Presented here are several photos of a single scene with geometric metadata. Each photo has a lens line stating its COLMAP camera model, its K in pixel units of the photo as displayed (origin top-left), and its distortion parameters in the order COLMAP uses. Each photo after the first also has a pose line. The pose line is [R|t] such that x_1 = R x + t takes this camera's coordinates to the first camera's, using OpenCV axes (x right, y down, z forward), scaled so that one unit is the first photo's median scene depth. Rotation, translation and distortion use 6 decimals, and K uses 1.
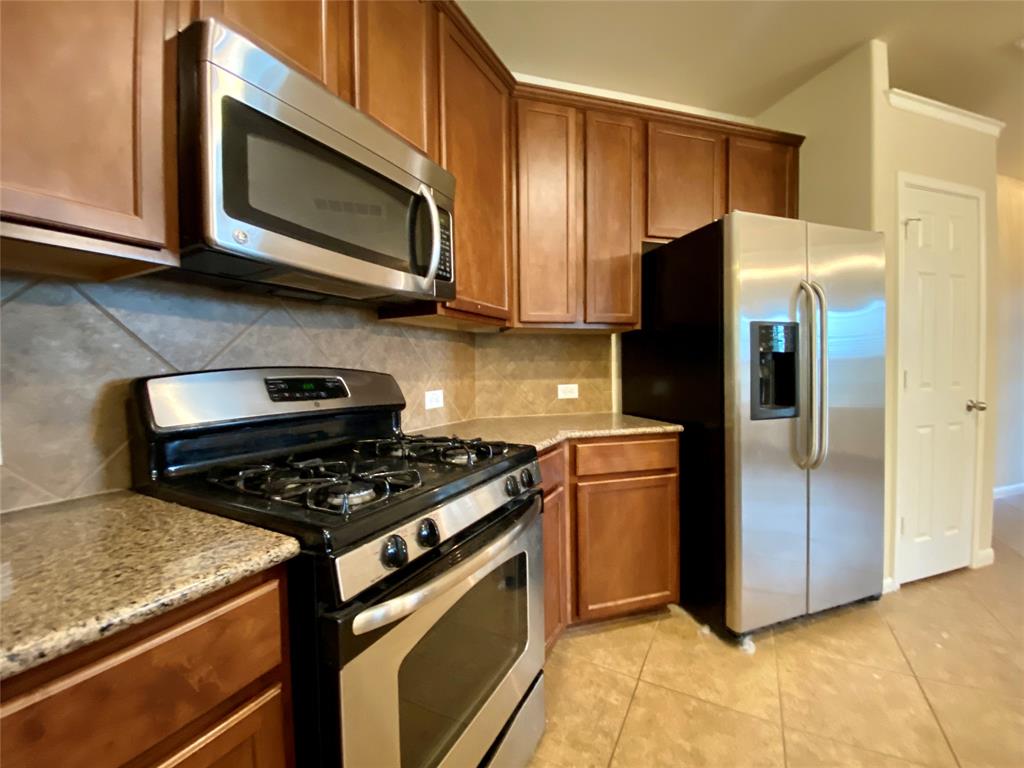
lens RADIAL K [[416.0, 0, 511.5], [0, 416.0, 383.0], [0, 0, 1]] dist [0.011165, -0.015884]
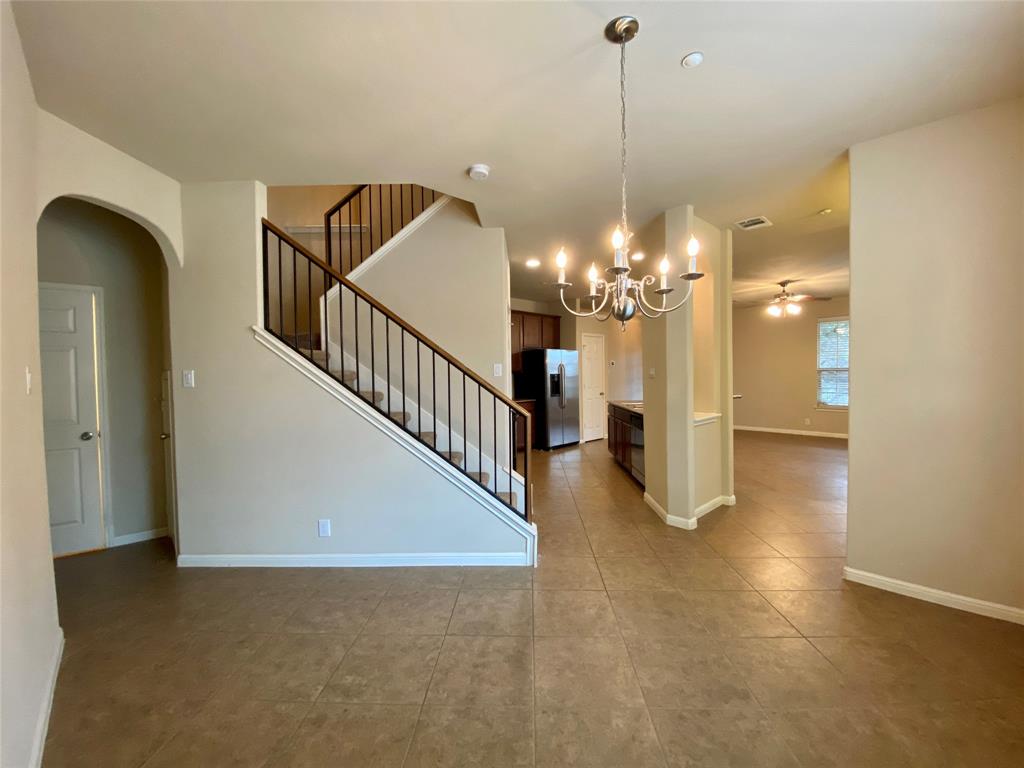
lens RADIAL K [[416.0, 0, 512.4], [0, 416.0, 388.0], [0, 0, 1]] dist [0.011165, -0.015884]
pose [[0.895228, -0.015537, 0.445338, -1.520502], [0.016940, 0.999856, 0.000830, -0.013488], [-0.445287, 0.006802, 0.895362, -2.401787]]
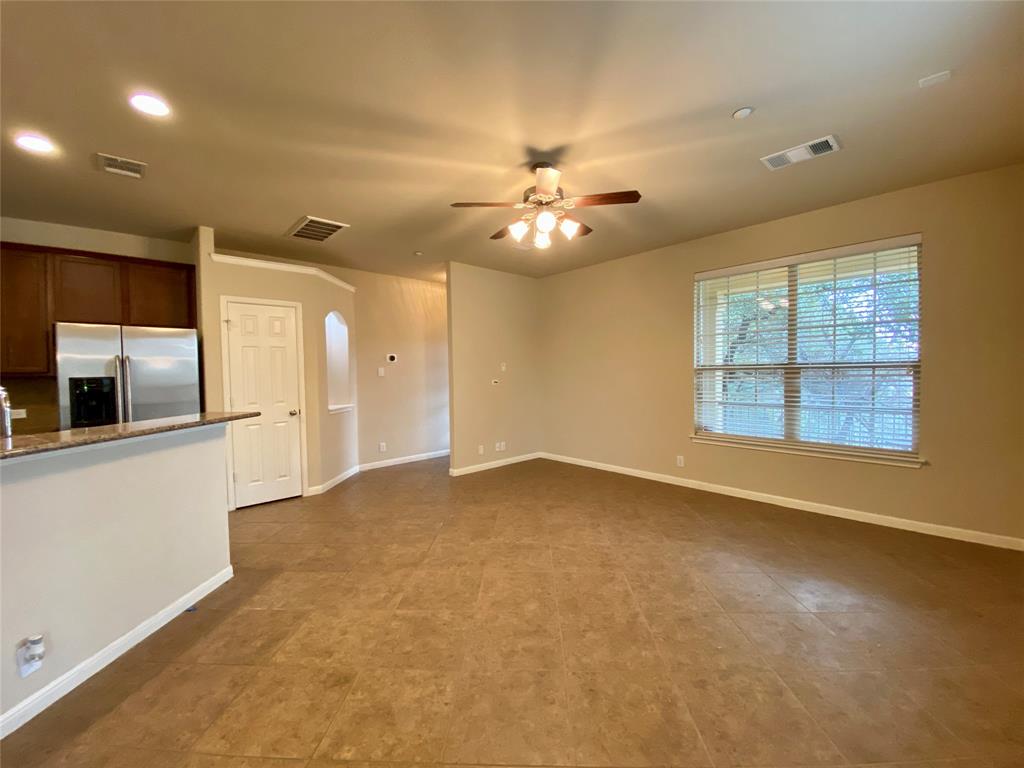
lens RADIAL K [[416.0, 0, 509.4], [0, 416.0, 385.8], [0, 0, 1]] dist [0.011165, -0.015884]
pose [[0.892655, -0.014719, 0.450500, 1.386997], [0.018552, 0.999820, -0.004094, -0.055474], [-0.450358, 0.012012, 0.892767, -1.503435]]
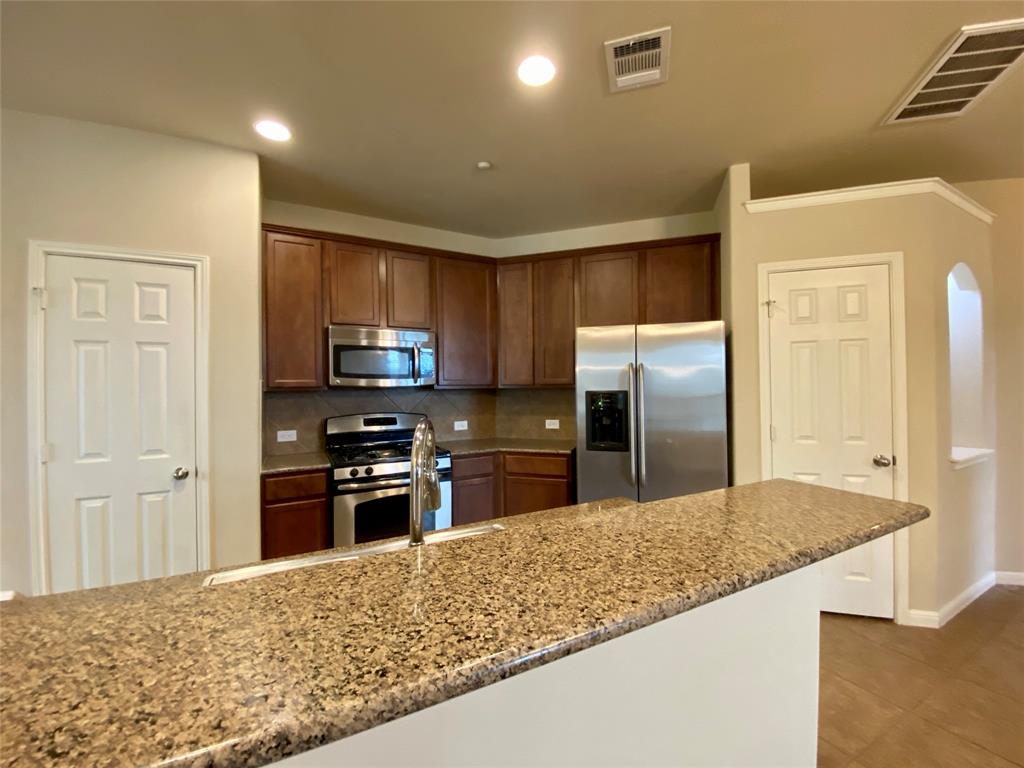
lens RADIAL K [[416.0, 0, 511.5], [0, 416.0, 382.4], [0, 0, 1]] dist [0.011165, -0.015884]
pose [[0.829932, 0.000660, -0.557864, 1.121738], [-0.018471, 0.999484, -0.026297, -0.119027], [0.557559, 0.032129, 0.829516, -0.491848]]
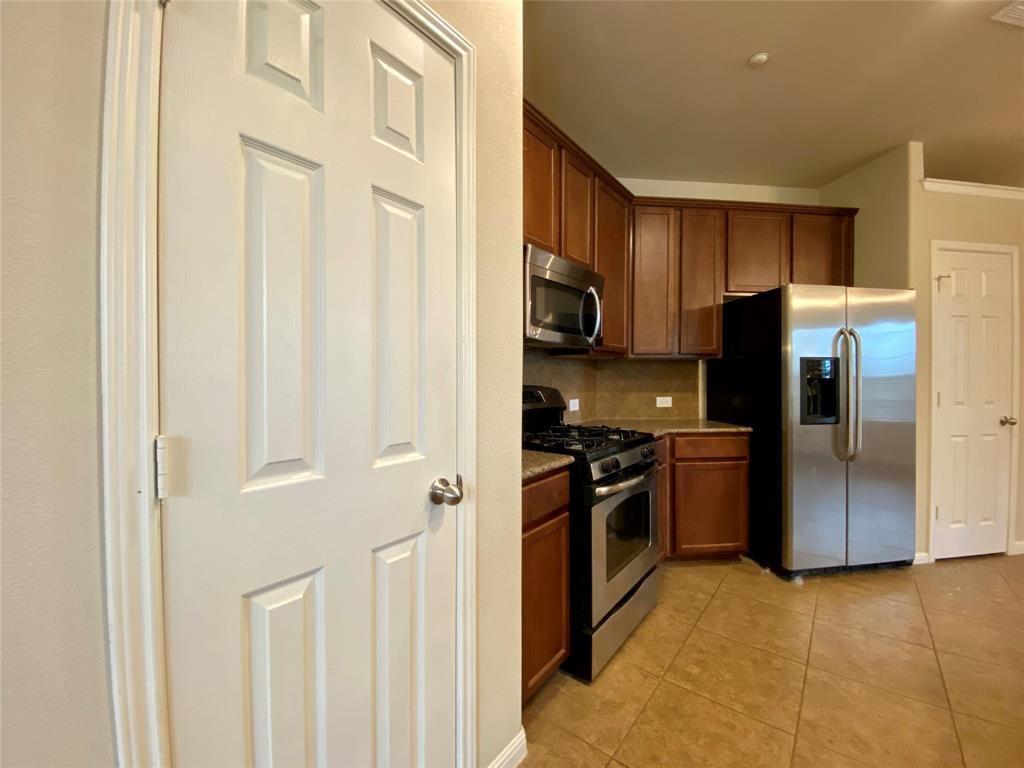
lens RADIAL K [[416.0, 0, 512.8], [0, 416.0, 383.7], [0, 0, 1]] dist [0.011165, -0.015884]
pose [[0.985301, 0.015371, -0.170135, -0.158955], [-0.018759, 0.999656, -0.018328, -0.007513], [0.169795, 0.021250, 0.985250, -0.558822]]
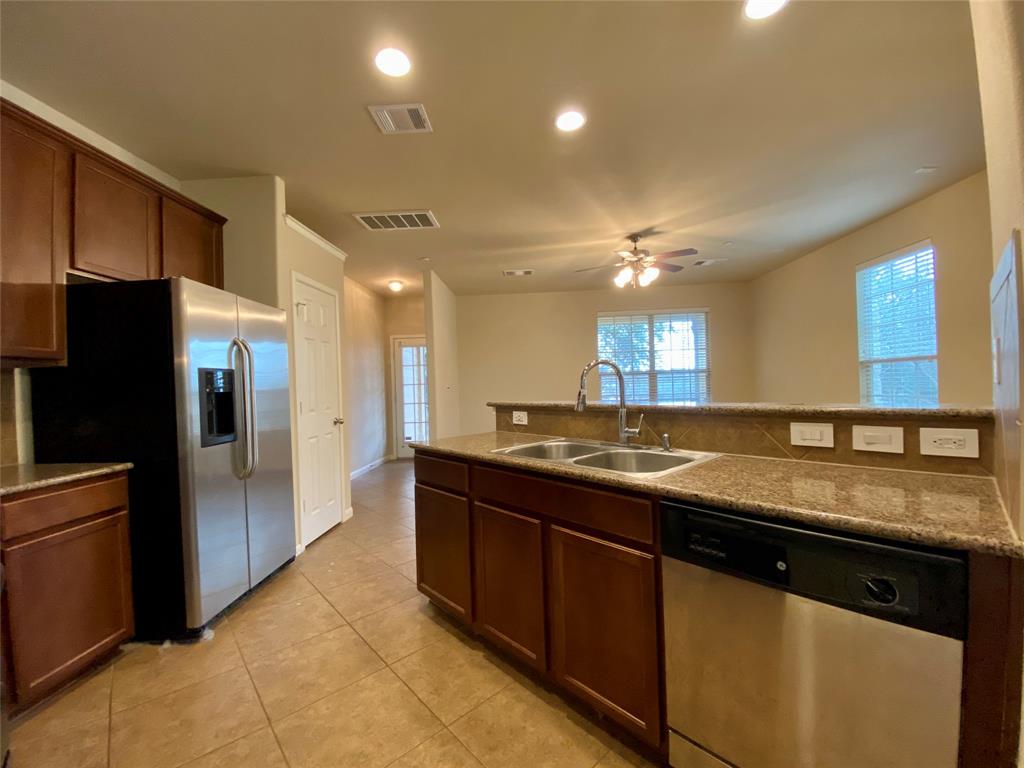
lens RADIAL K [[416.0, 0, 513.8], [0, 416.0, 384.0], [0, 0, 1]] dist [0.011165, -0.015884]
pose [[0.324156, 0.005191, 0.945989, -0.264554], [0.058617, 0.997953, -0.025562, -0.012121], [-0.944186, 0.063737, 0.323189, -0.255285]]
